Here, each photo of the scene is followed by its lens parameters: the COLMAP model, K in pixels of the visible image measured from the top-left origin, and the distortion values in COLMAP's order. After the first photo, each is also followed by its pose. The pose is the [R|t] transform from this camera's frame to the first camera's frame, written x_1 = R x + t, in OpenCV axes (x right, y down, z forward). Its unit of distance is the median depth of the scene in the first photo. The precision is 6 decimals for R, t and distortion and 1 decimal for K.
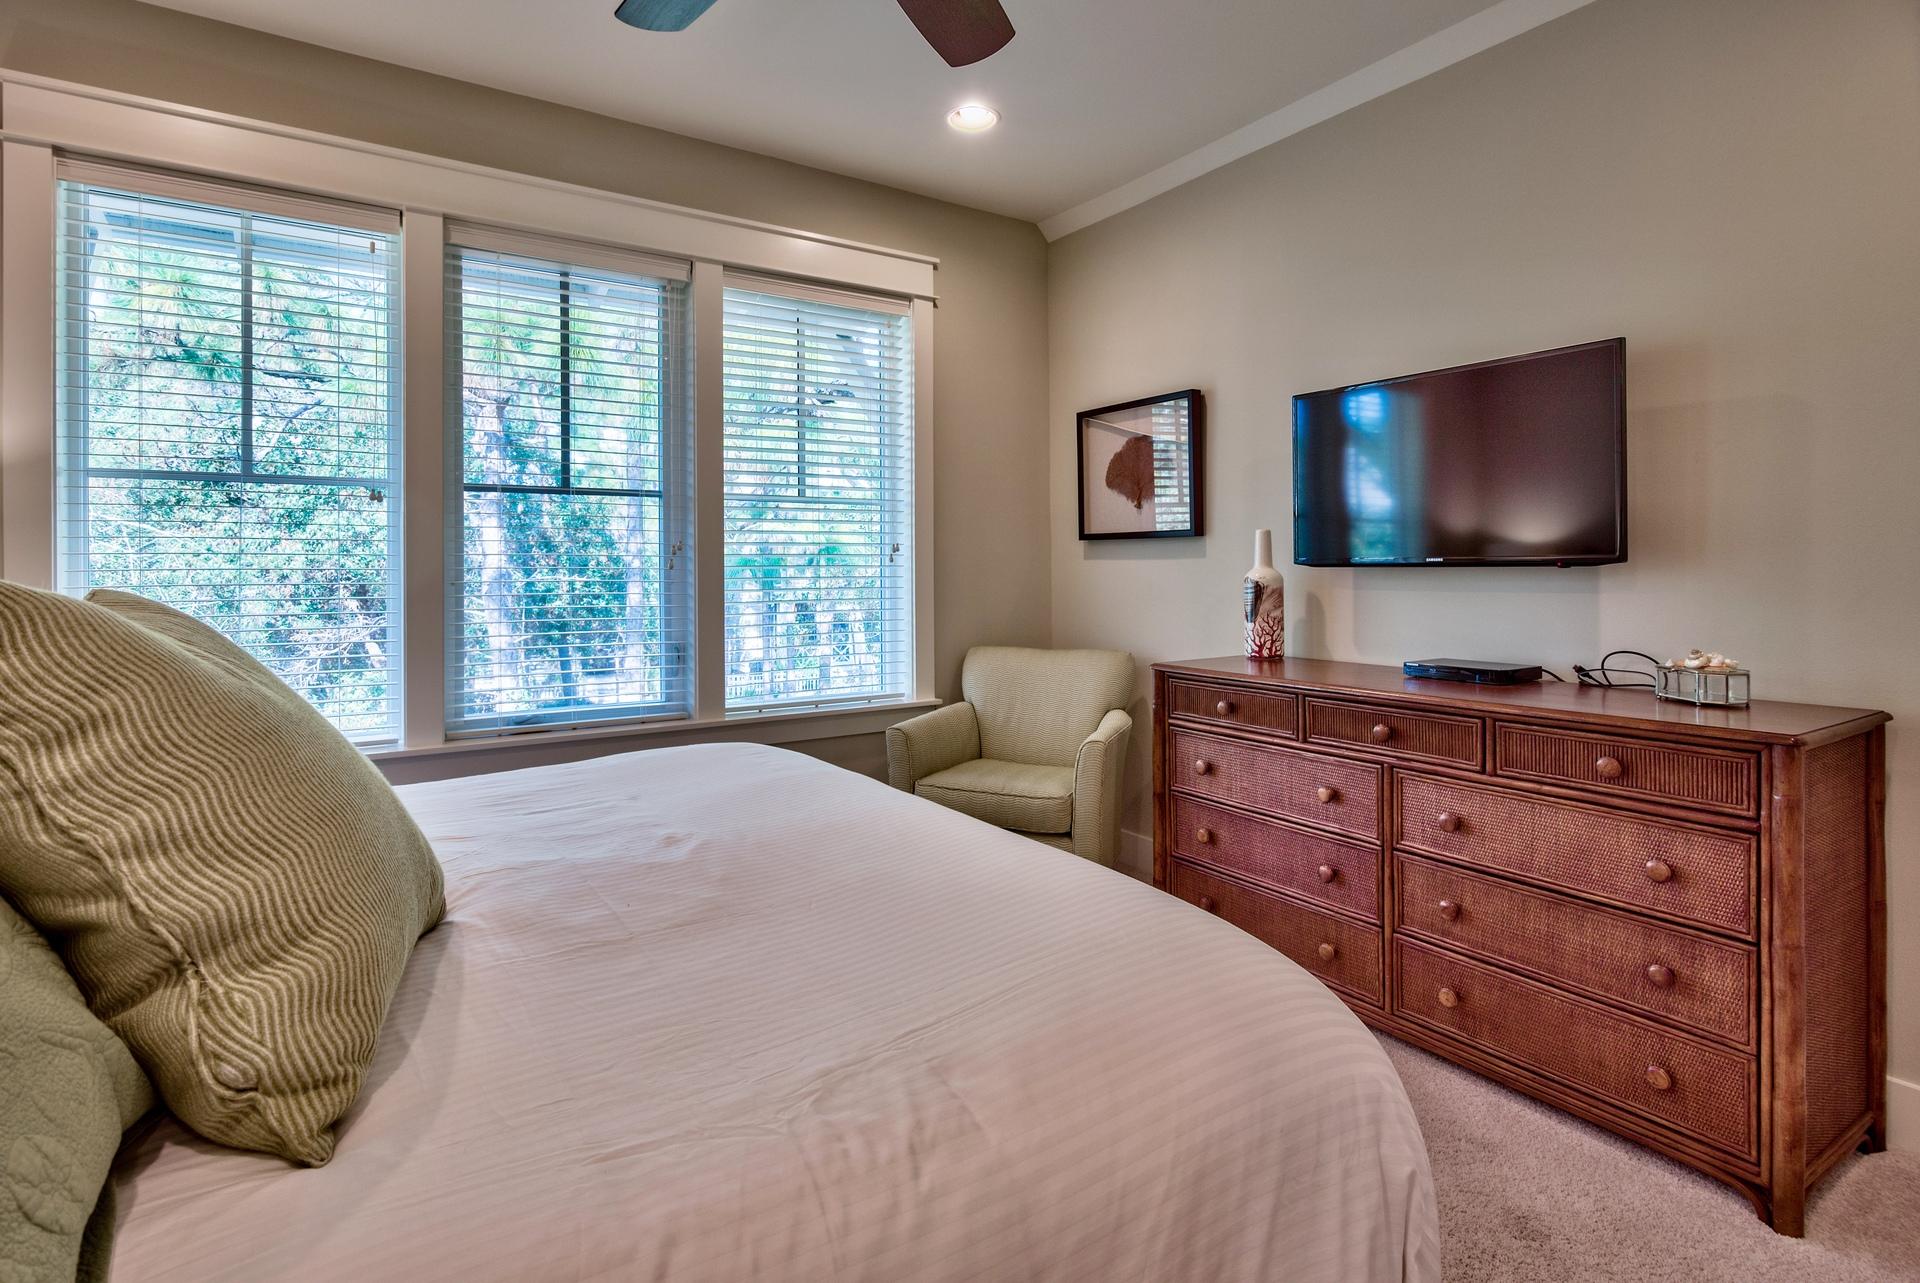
lens RADIAL K [[945.8, 0, 921.6], [0, 945.8, 563.7], [0, 0, 1]] dist [0.000999, 0.000478]
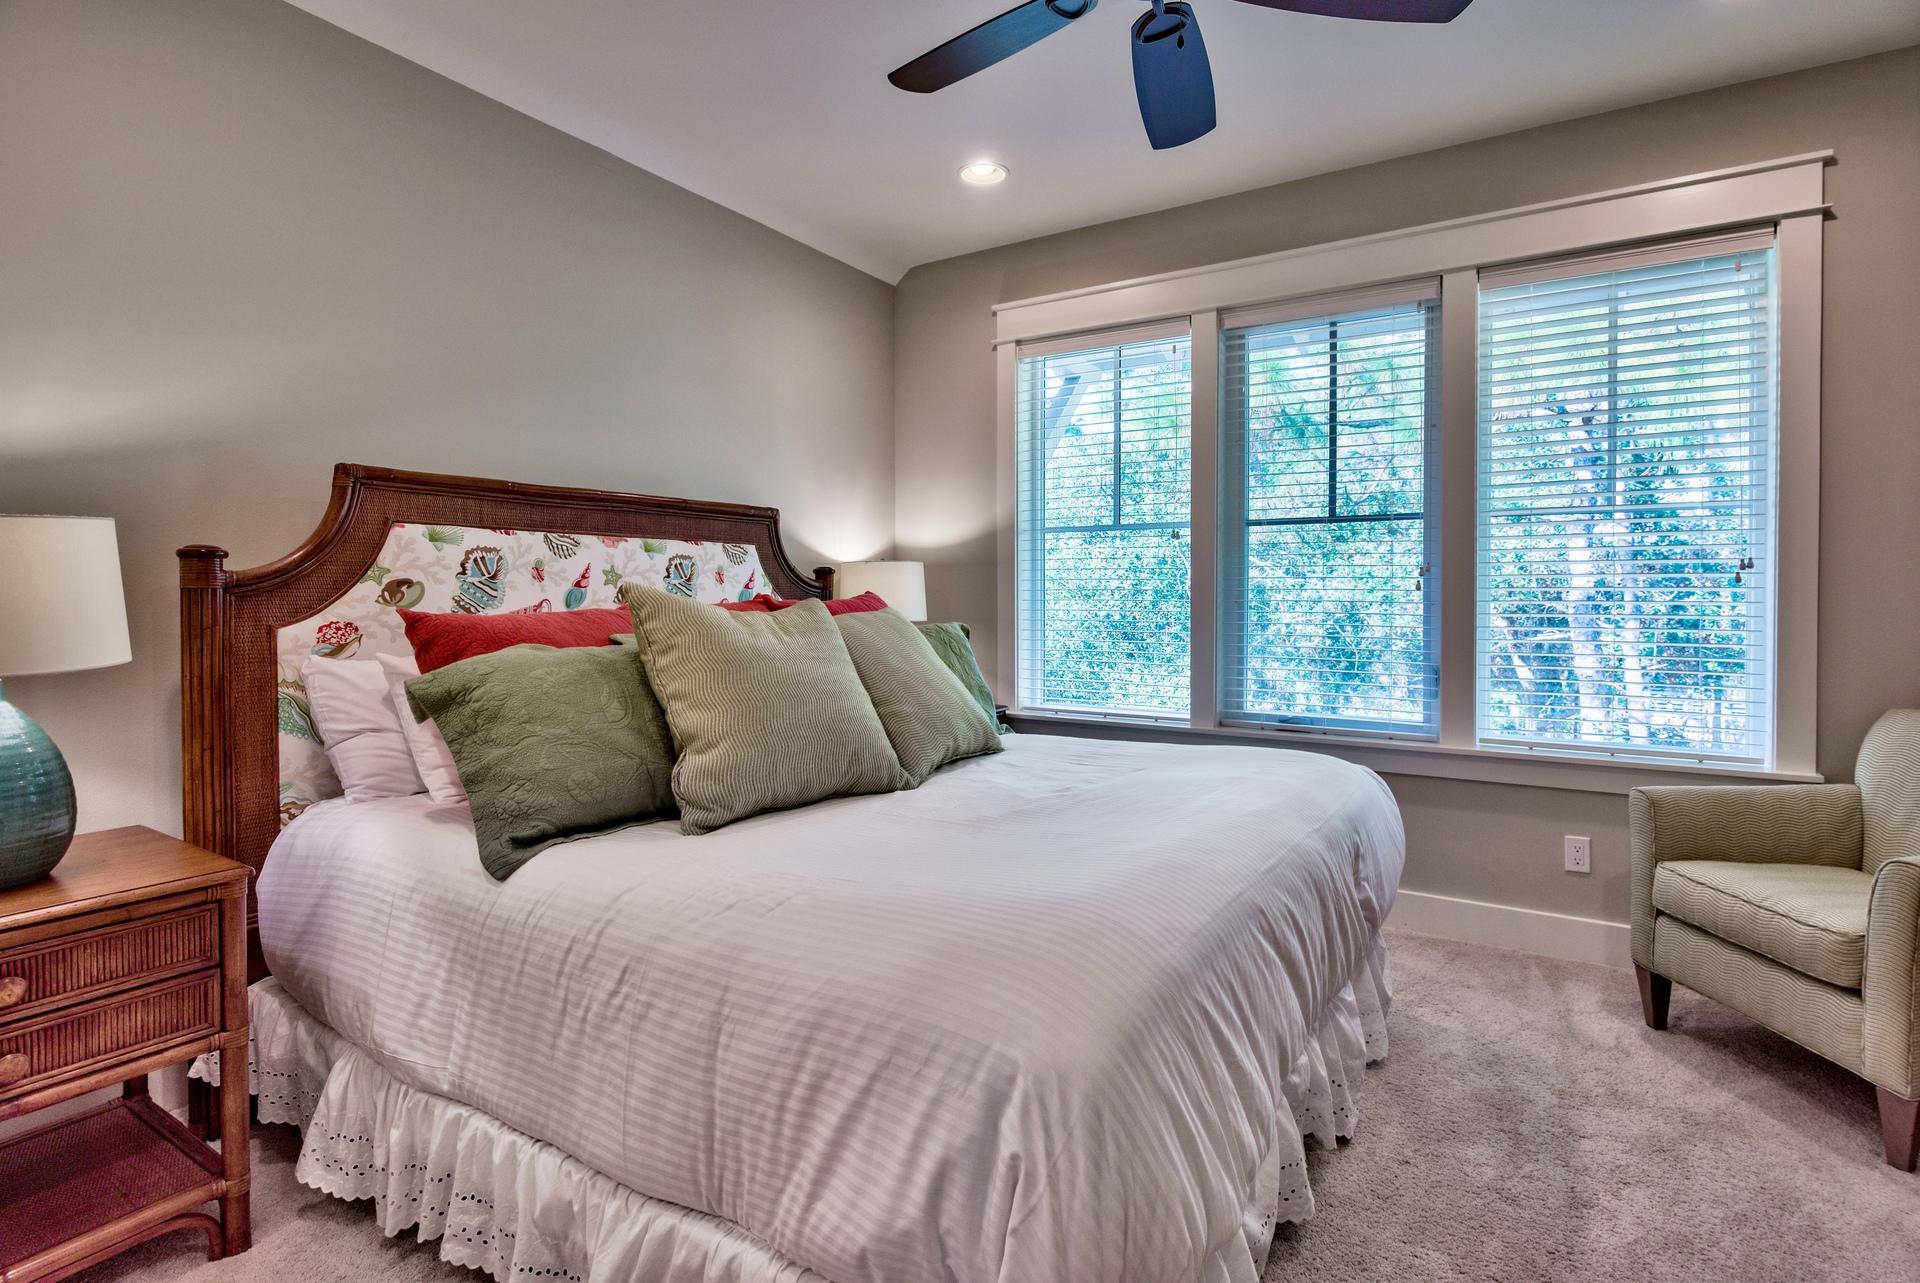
lens RADIAL K [[945.5, 0, 993.6], [0, 945.5, 598.2], [0, 0, 1]] dist [0.001245, 0.000117]
pose [[0.441173, 0.011153, -0.897353, 0.431658], [0.001175, 0.999915, 0.013005, 0.000085], [0.897421, -0.006792, 0.441122, 0.150195]]
